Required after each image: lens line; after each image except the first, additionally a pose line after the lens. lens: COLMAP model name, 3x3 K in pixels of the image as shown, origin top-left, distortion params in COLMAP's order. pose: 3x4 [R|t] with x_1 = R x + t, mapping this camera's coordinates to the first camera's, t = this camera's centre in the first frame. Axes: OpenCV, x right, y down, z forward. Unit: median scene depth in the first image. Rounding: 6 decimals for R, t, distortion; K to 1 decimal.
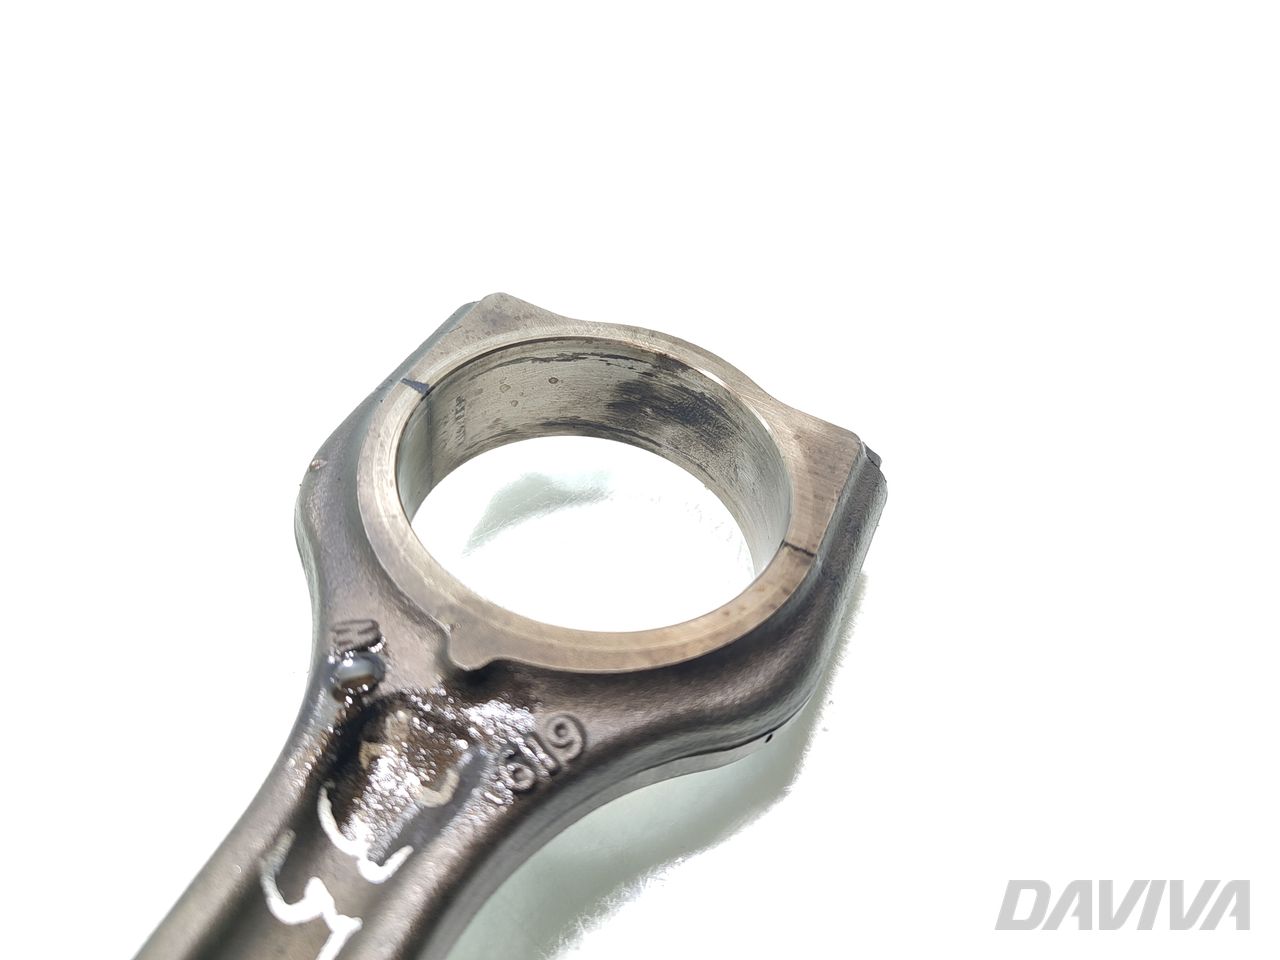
lens RADIAL K [[961.8, 0, 643.3], [0, 961.8, 483.9], [0, 0, 1]] dist [-0.008722, -0.000033]
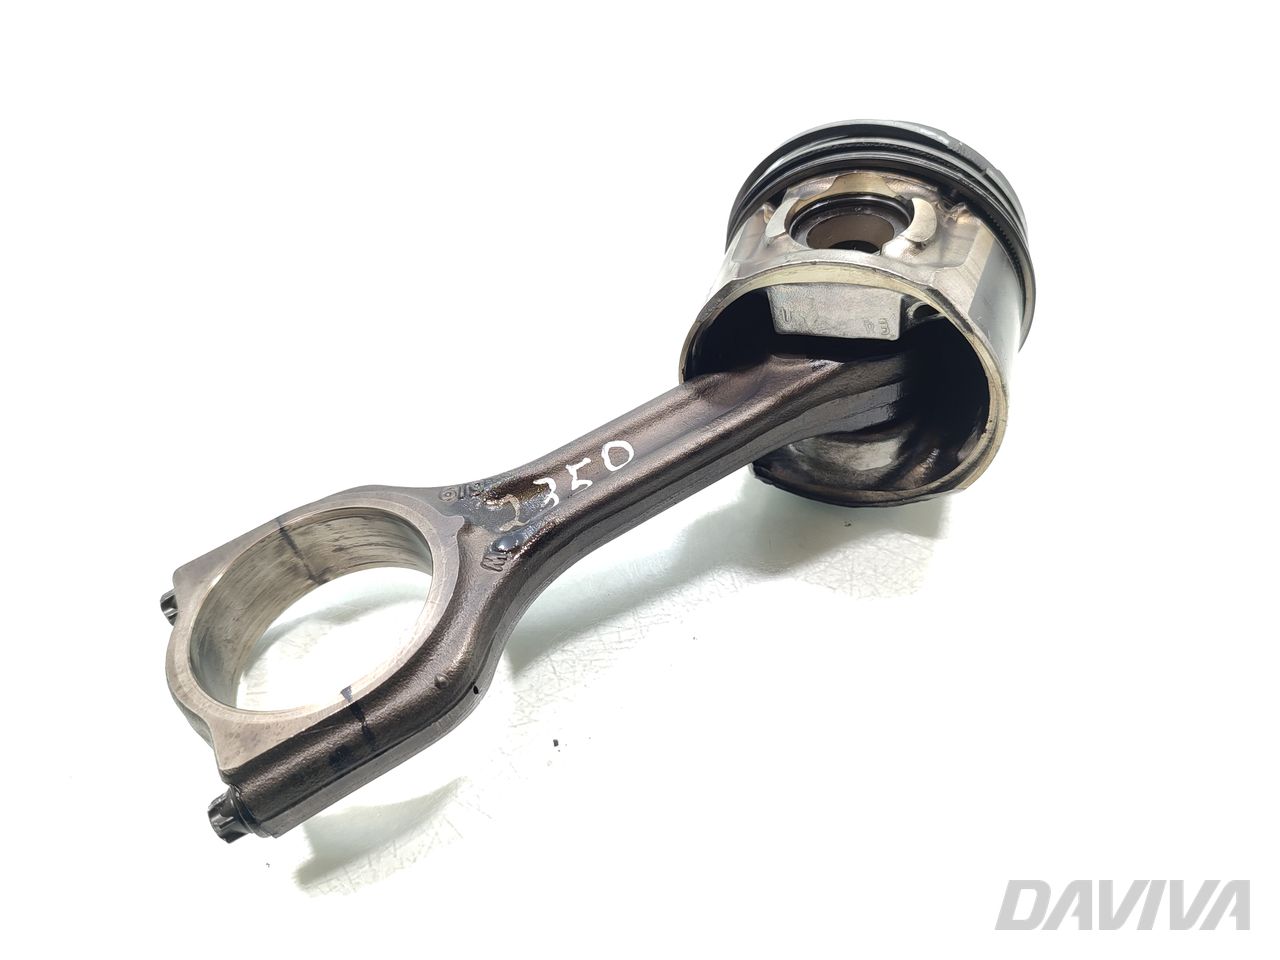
lens RADIAL K [[961.8, 0, 643.3], [0, 961.8, 483.9], [0, 0, 1]] dist [-0.008722, -0.000033]
pose [[-0.801691, -0.413974, 0.431181, -1.185602], [0.493876, -0.052399, 0.867952, -1.212496], [-0.336716, 0.908780, 0.246460, 0.295429]]
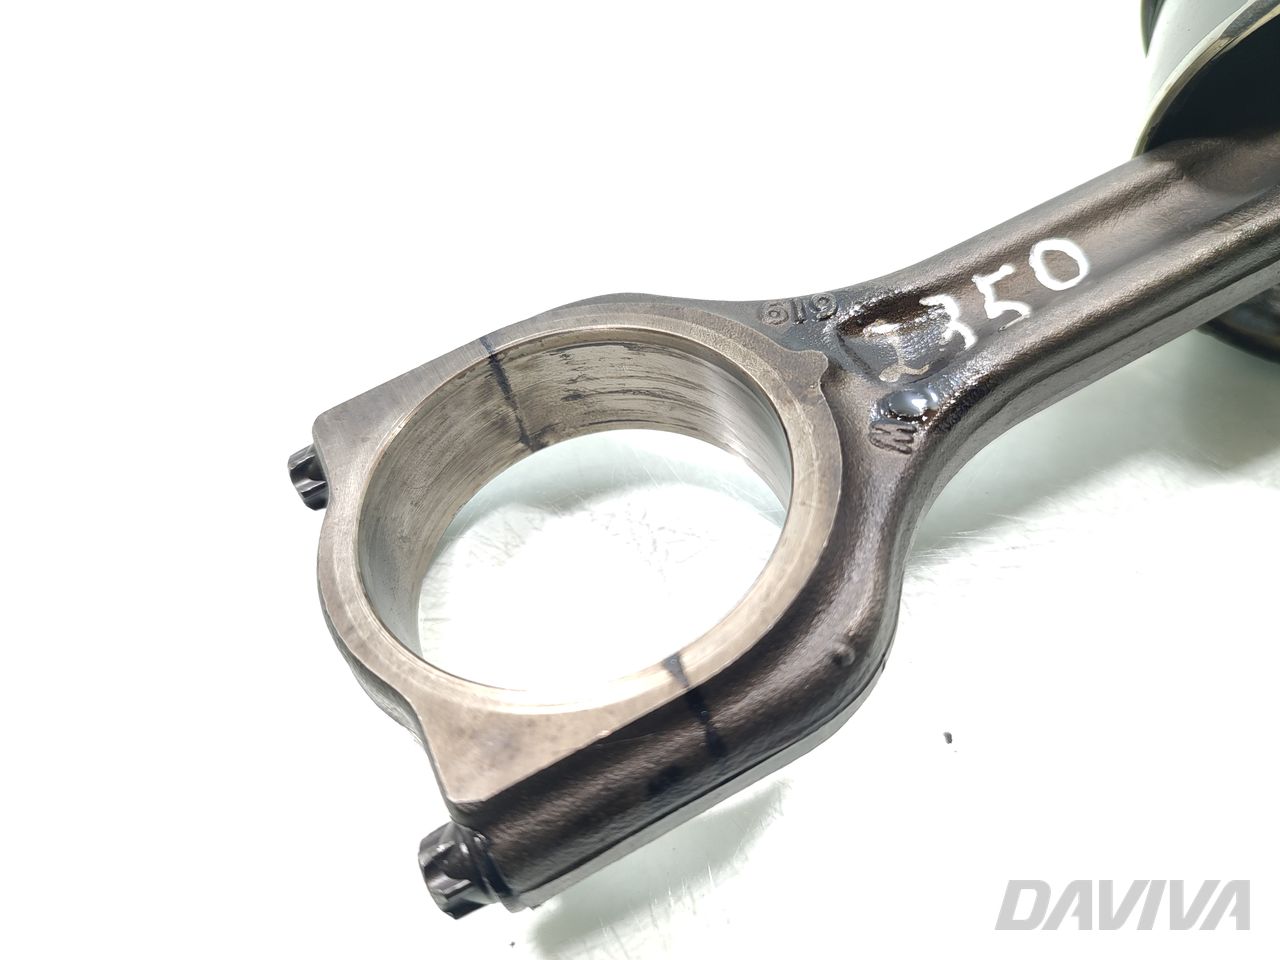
lens RADIAL K [[961.8, 0, 643.3], [0, 961.8, 483.9], [0, 0, 1]] dist [-0.008722, -0.000033]
pose [[-0.770342, -0.519103, 0.370277, -0.474421], [0.509896, -0.152833, 0.846551, -0.816158], [-0.382857, 0.840936, 0.382422, 0.703752]]
